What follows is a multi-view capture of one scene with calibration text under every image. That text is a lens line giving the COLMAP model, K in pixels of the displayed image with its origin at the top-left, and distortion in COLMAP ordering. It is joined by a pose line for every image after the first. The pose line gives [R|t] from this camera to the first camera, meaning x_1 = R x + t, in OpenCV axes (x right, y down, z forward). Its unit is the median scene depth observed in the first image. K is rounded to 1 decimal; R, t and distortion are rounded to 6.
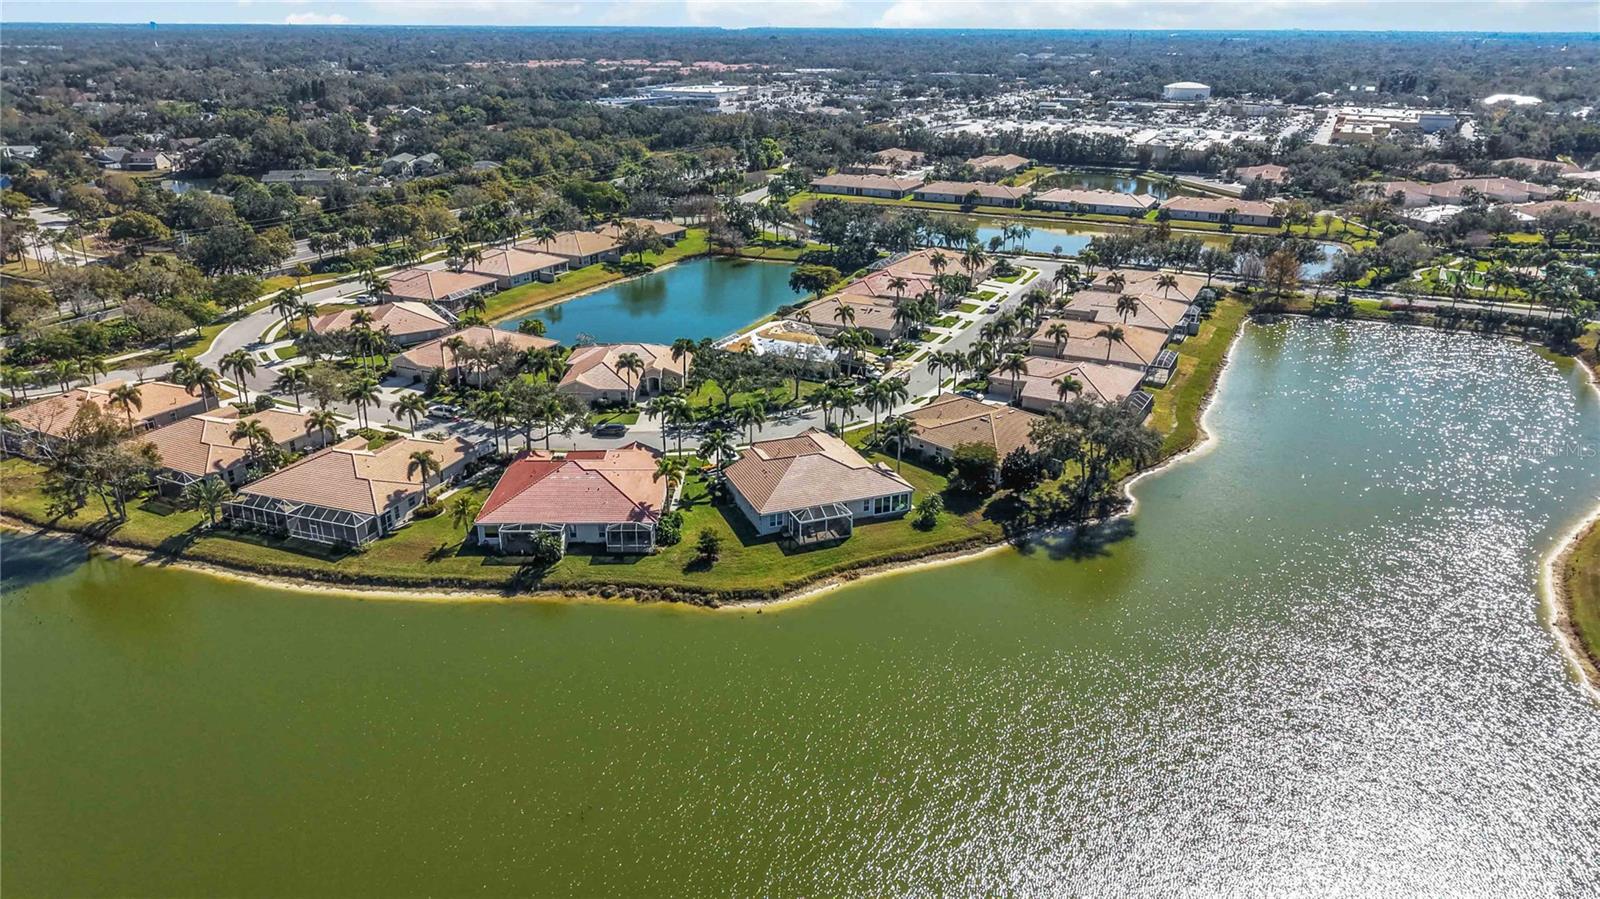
lens RADIAL K [[1066.0, 0, 810.0], [0, 1066.0, 447.2], [0, 0, 1]] dist [0.017725, -0.022755]
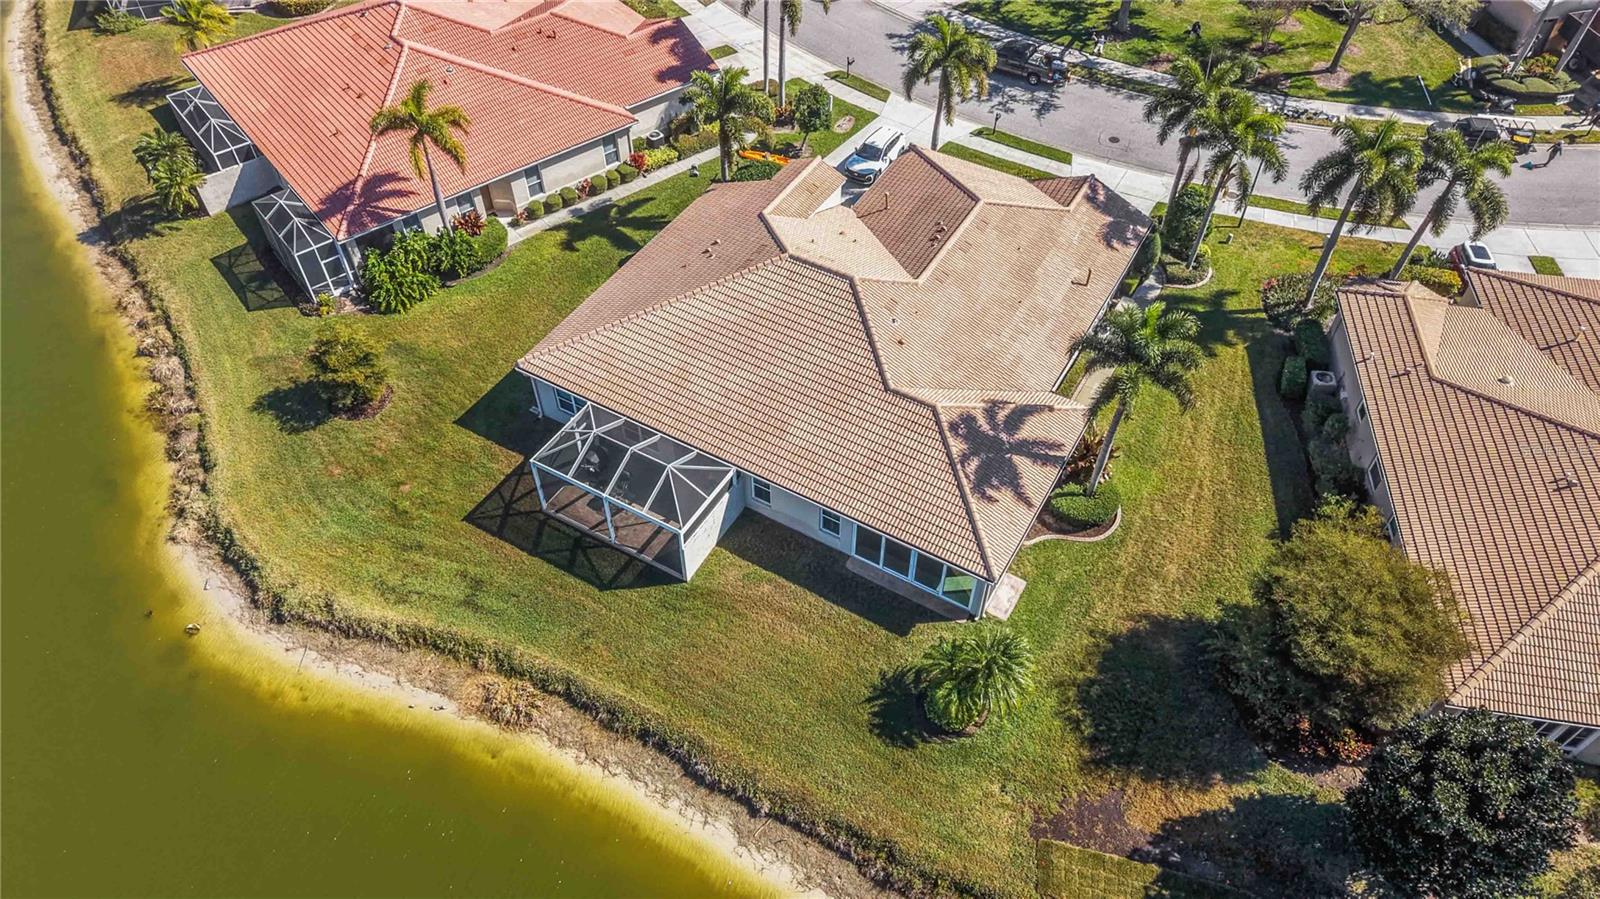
lens RADIAL K [[1066.0, 0, 793.5], [0, 1066.0, 458.2], [0, 0, 1]] dist [0.017725, -0.022755]
pose [[0.613429, 0.587169, -0.528146, 0.122787], [-0.285309, 0.788350, 0.545072, -0.074371], [0.736413, -0.183678, 0.651121, 0.510552]]
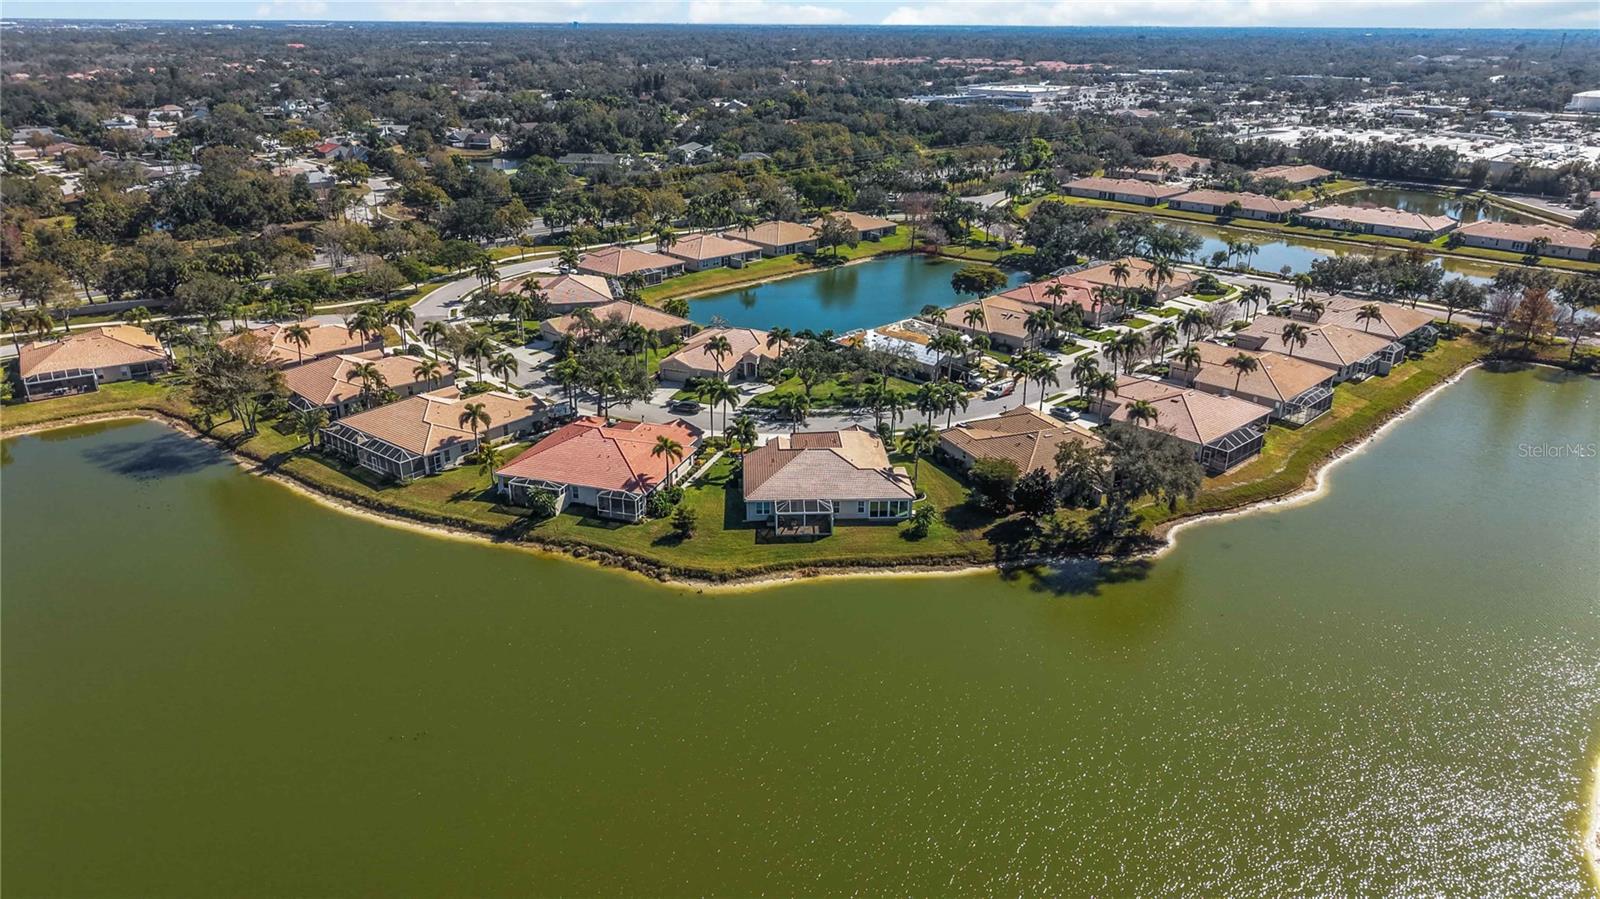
lens RADIAL K [[1066.0, 0, 805.0], [0, 1066.0, 457.4], [0, 0, 1]] dist [0.017725, -0.022755]
pose [[0.947295, 0.120343, -0.296901, 0.184265], [-0.117736, 0.992686, 0.026715, -0.006806], [0.297945, 0.009649, 0.954534, 0.030872]]
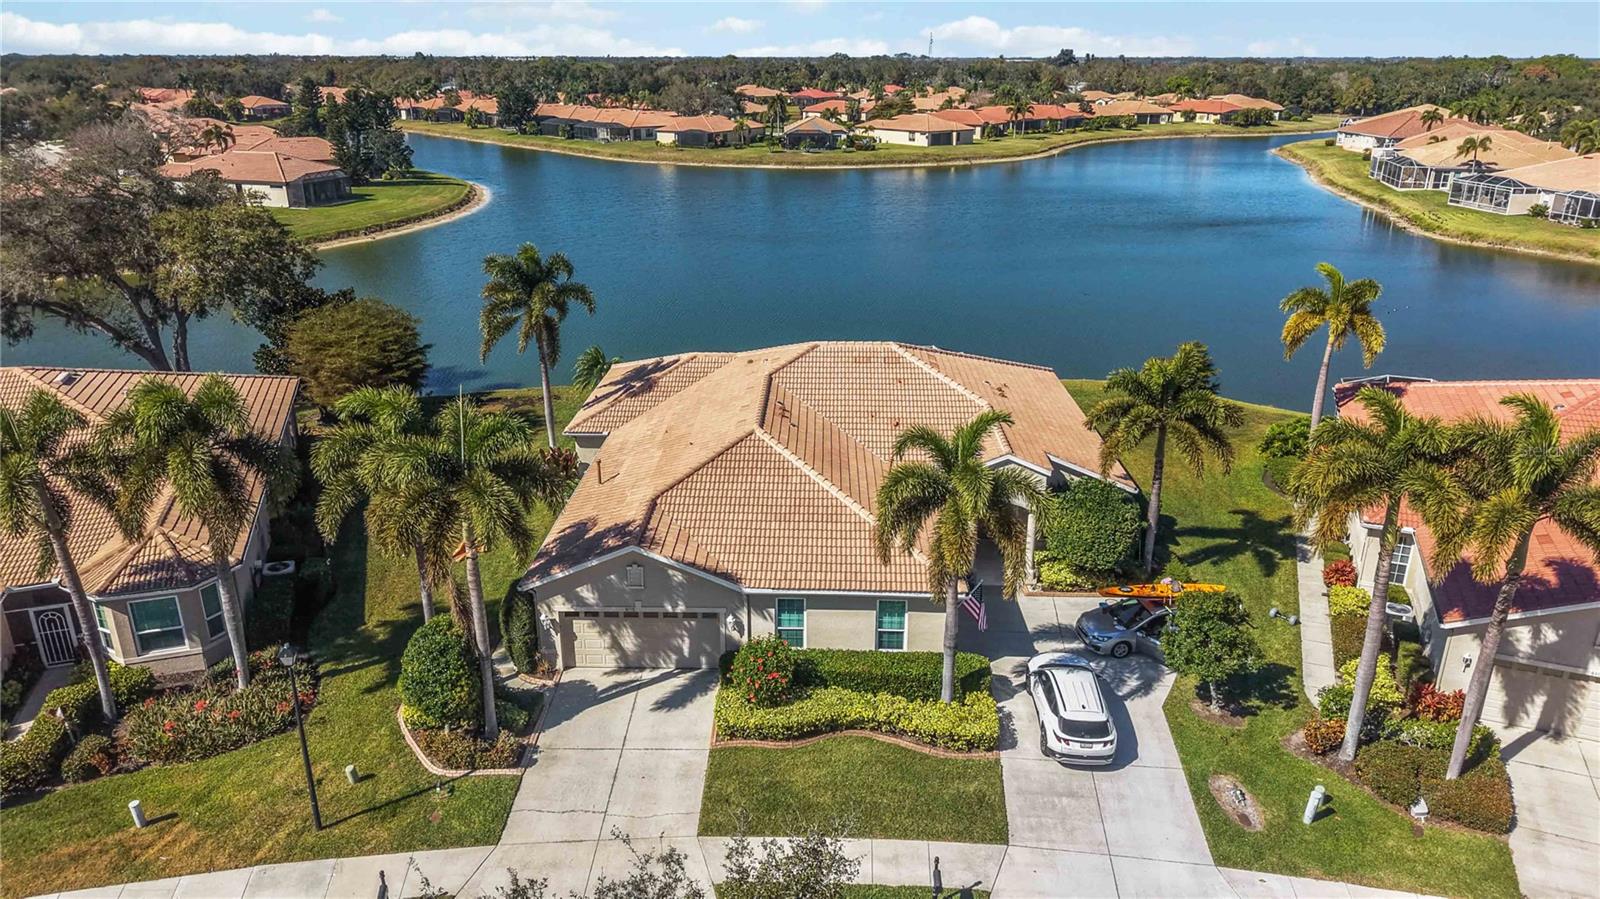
lens RADIAL K [[1066.0, 0, 799.4], [0, 1066.0, 445.2], [0, 0, 1]] dist [0.017725, -0.022755]
pose [[-0.919864, -0.128022, 0.370758, -0.068276], [0.150783, 0.757189, 0.635555, -0.109711], [-0.362098, 0.640528, -0.677207, 0.801206]]
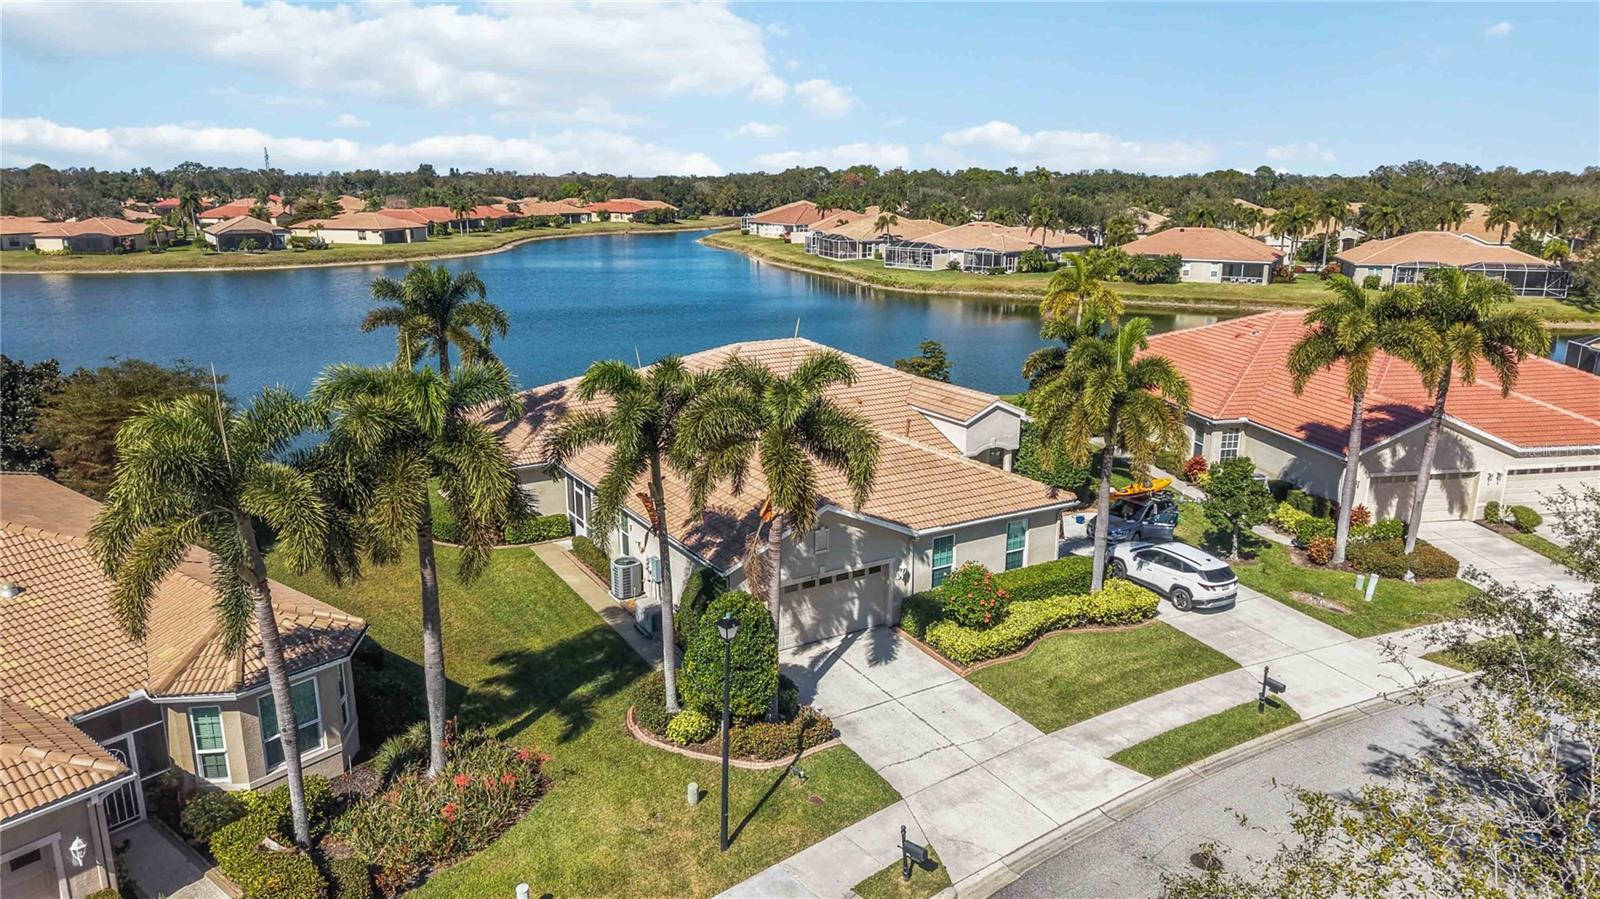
lens RADIAL K [[1066.0, 0, 798.5], [0, 1066.0, 439.1], [0, 0, 1]] dist [0.017725, -0.022755]
pose [[-0.985084, 0.045111, -0.166057, 0.027929], [-0.059873, 0.814867, 0.576547, -0.099856], [0.161323, 0.577889, -0.800012, 0.826875]]
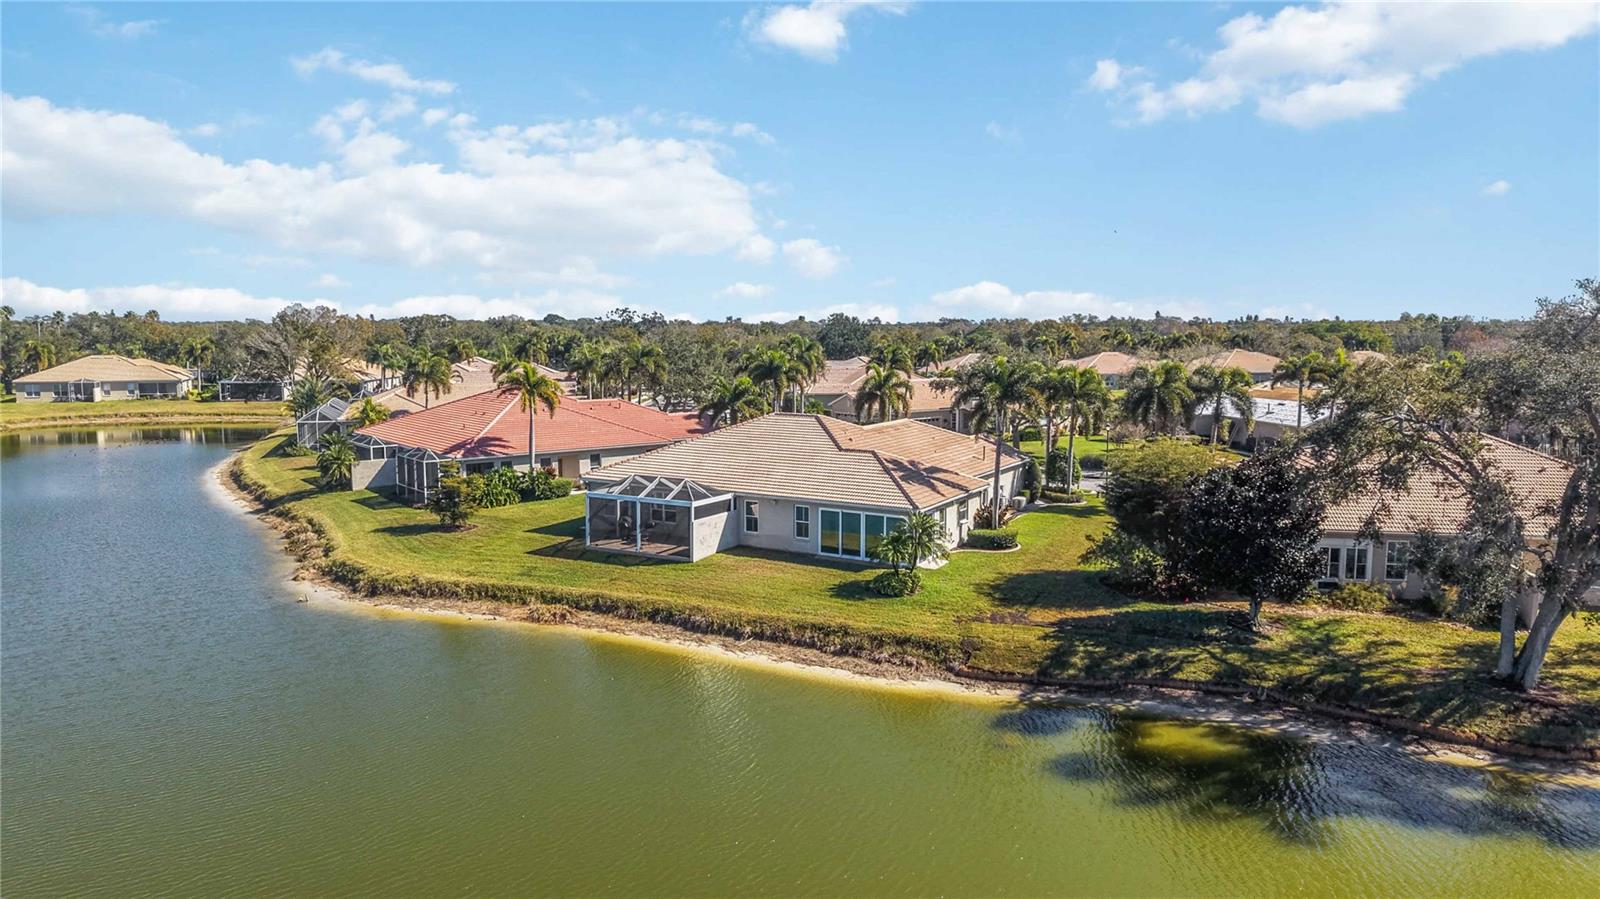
lens RADIAL K [[1066.0, 0, 808.0], [0, 1066.0, 460.8], [0, 0, 1]] dist [0.017725, -0.022755]
pose [[0.621049, 0.093242, -0.778206, 0.231993], [-0.281731, 0.953093, -0.110640, 0.048667], [0.731386, 0.287957, 0.618186, 0.474844]]
